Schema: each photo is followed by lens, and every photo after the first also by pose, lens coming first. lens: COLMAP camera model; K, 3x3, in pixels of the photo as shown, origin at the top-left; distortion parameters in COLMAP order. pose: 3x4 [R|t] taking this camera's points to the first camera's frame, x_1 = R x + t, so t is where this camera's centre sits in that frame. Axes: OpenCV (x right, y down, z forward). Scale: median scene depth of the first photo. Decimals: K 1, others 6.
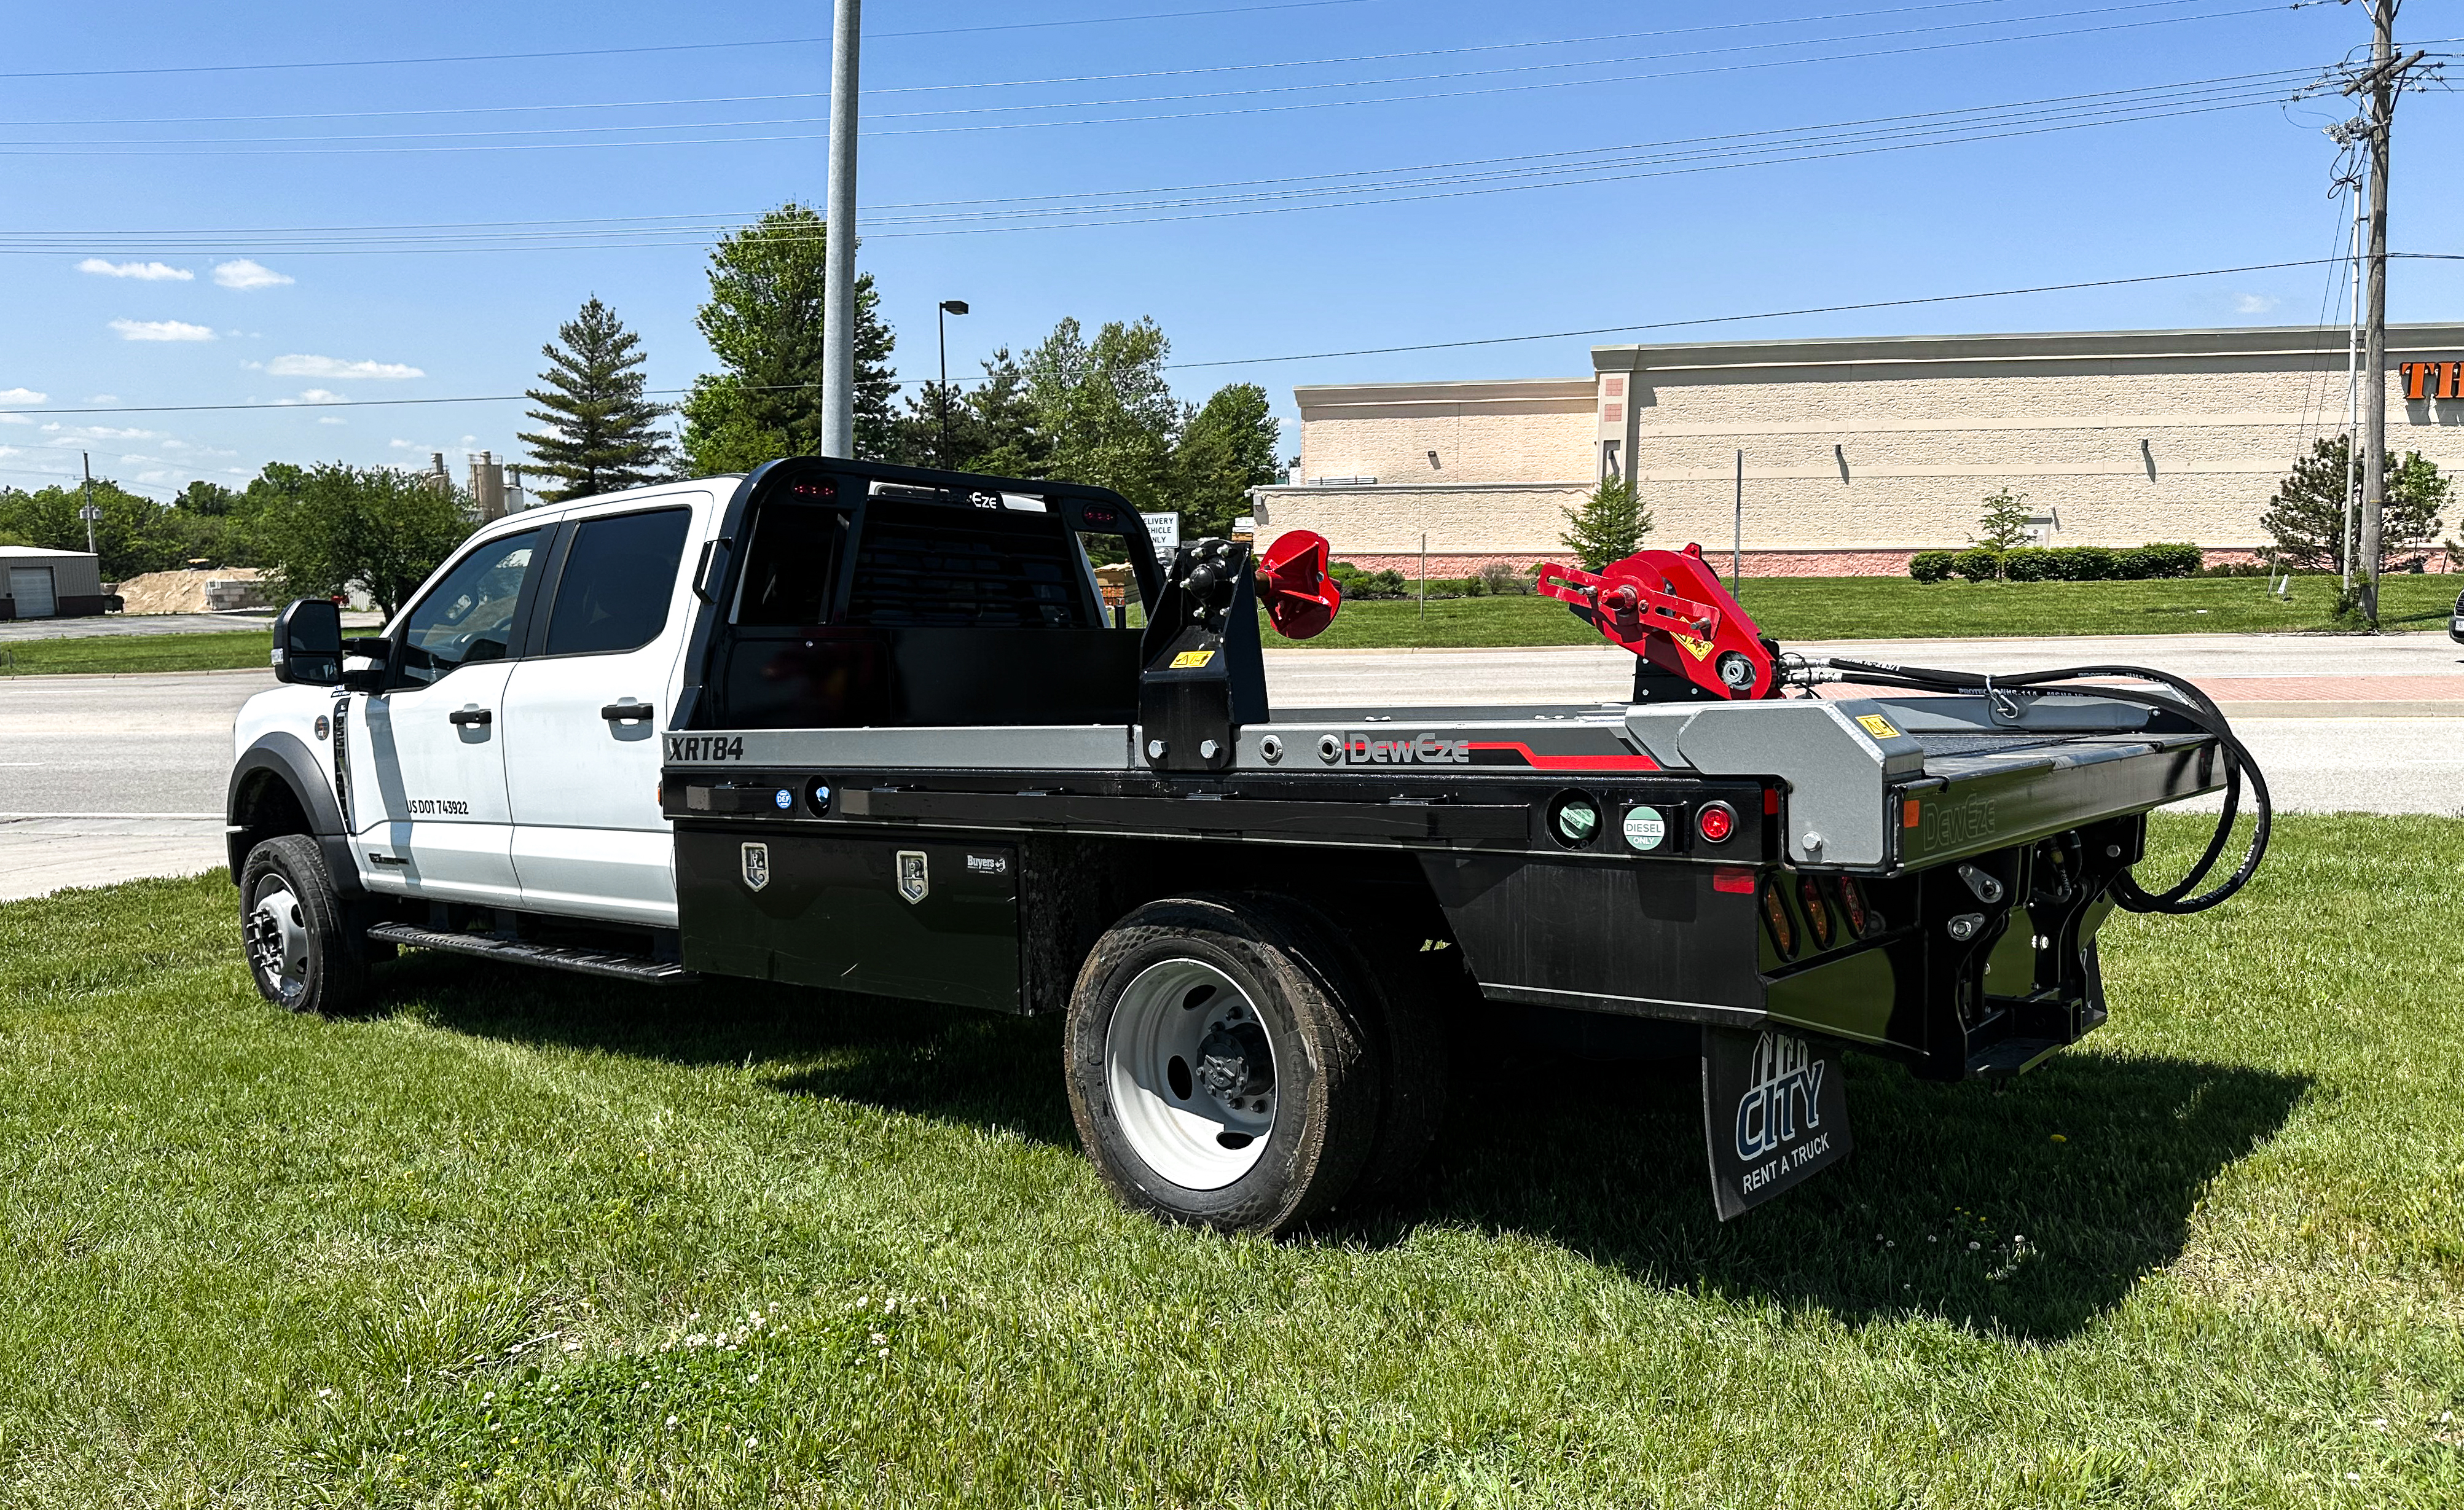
lens RADIAL K [[1712.4, 0, 1234.8], [0, 1712.4, 832.7], [0, 0, 1]] dist [0.067282, -0.074917]
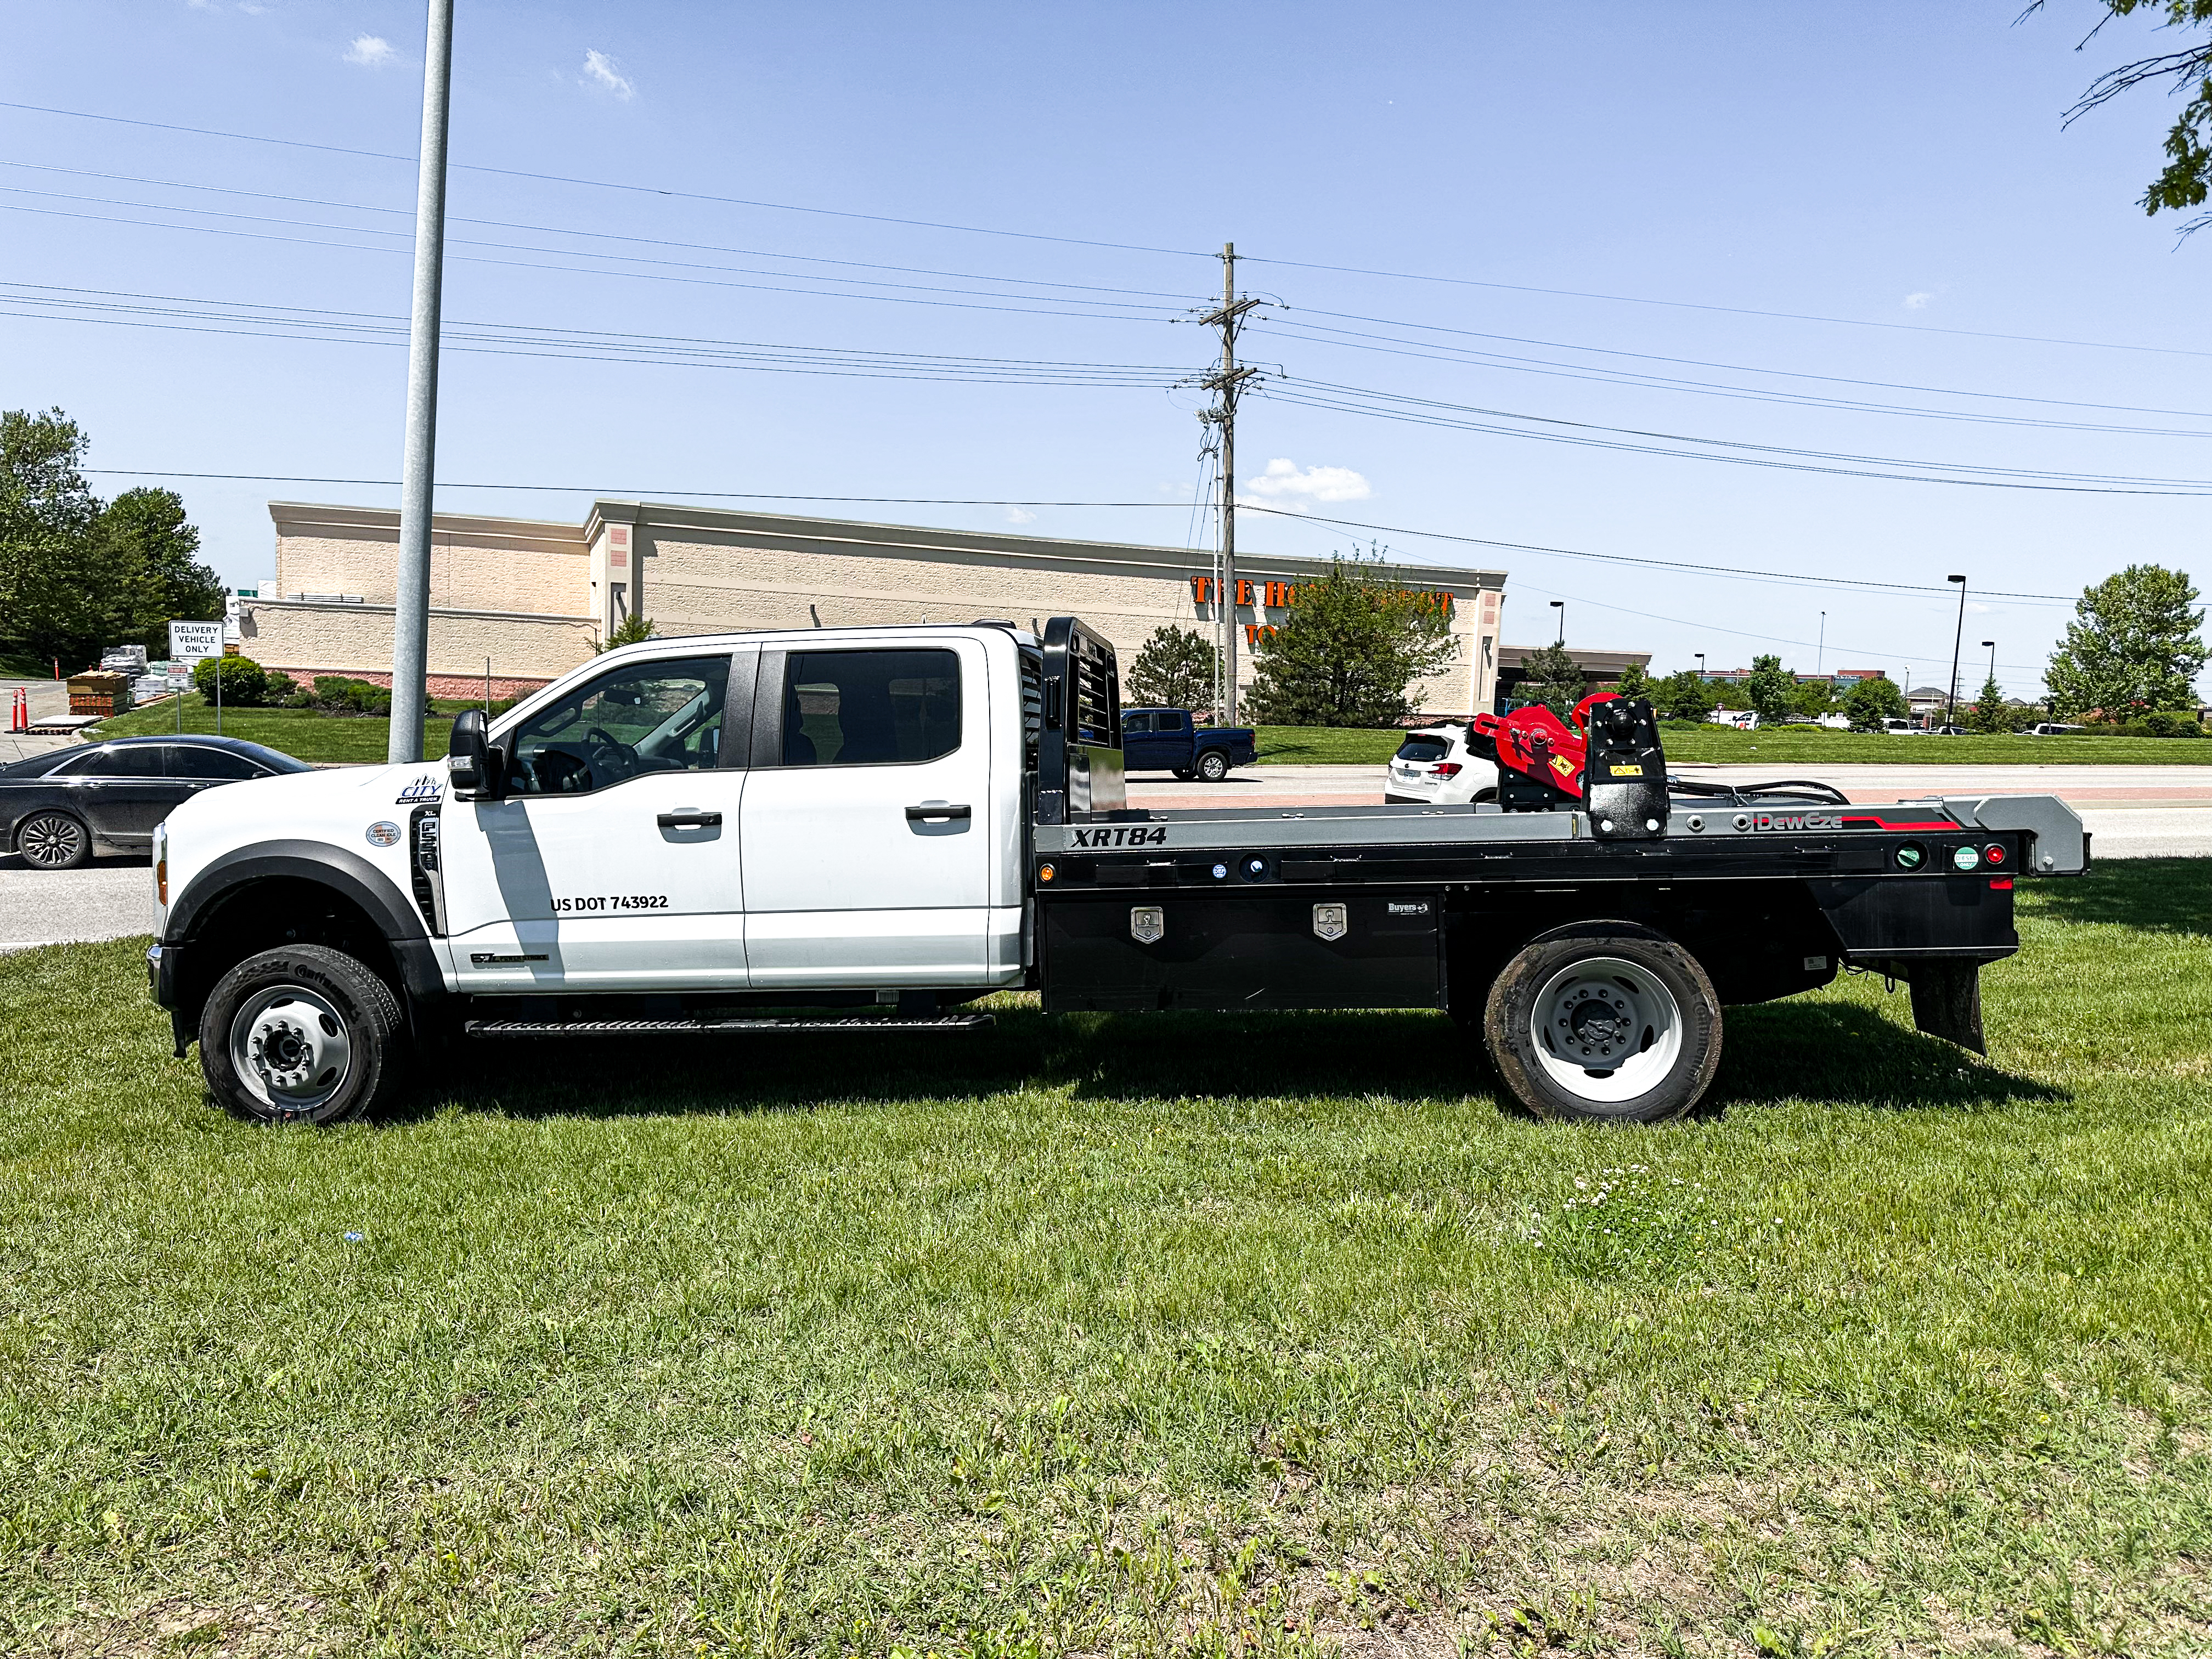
lens RADIAL K [[1536.9, 0, 1106.0], [0, 1536.9, 829.5], [0, 0, 1]] dist [0.113529, -0.134428]
pose [[0.839903, -0.010329, 0.542638, -0.713691], [0.047758, 0.997347, -0.054935, 0.007302], [-0.540631, 0.072055, 0.838168, 0.015623]]
